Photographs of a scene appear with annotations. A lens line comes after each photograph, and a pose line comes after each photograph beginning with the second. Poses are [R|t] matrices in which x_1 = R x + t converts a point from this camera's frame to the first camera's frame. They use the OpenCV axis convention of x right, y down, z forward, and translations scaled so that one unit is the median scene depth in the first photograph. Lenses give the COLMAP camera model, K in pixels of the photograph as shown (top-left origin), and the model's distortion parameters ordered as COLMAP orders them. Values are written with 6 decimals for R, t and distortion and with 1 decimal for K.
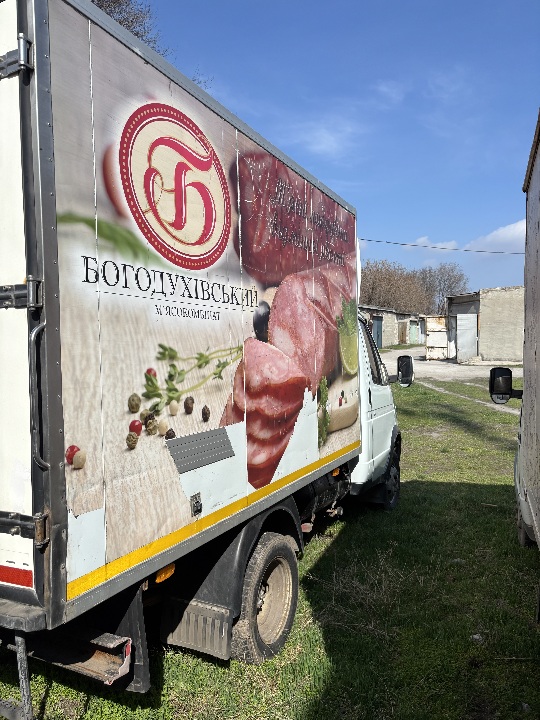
lens RADIAL K [[561.9, 0, 270.0], [0, 561.9, 360.0], [0, 0, 1]] dist [0.061964, -0.076564]
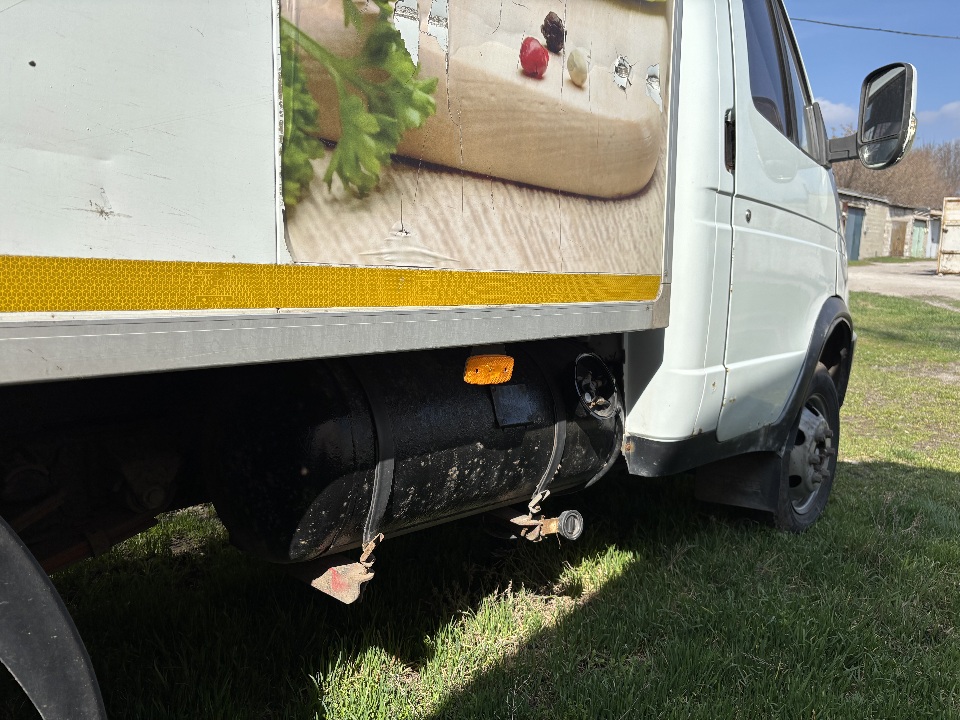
lens RADIAL K [[749.1, 0, 480.0], [0, 749.1, 360.0], [0, 0, 1]] dist [0.061964, -0.076564]
pose [[0.963184, 0.069530, -0.259695, 0.135838], [-0.042542, 0.993225, 0.108139, 0.114583], [0.265454, -0.093110, 0.959617, 0.496732]]
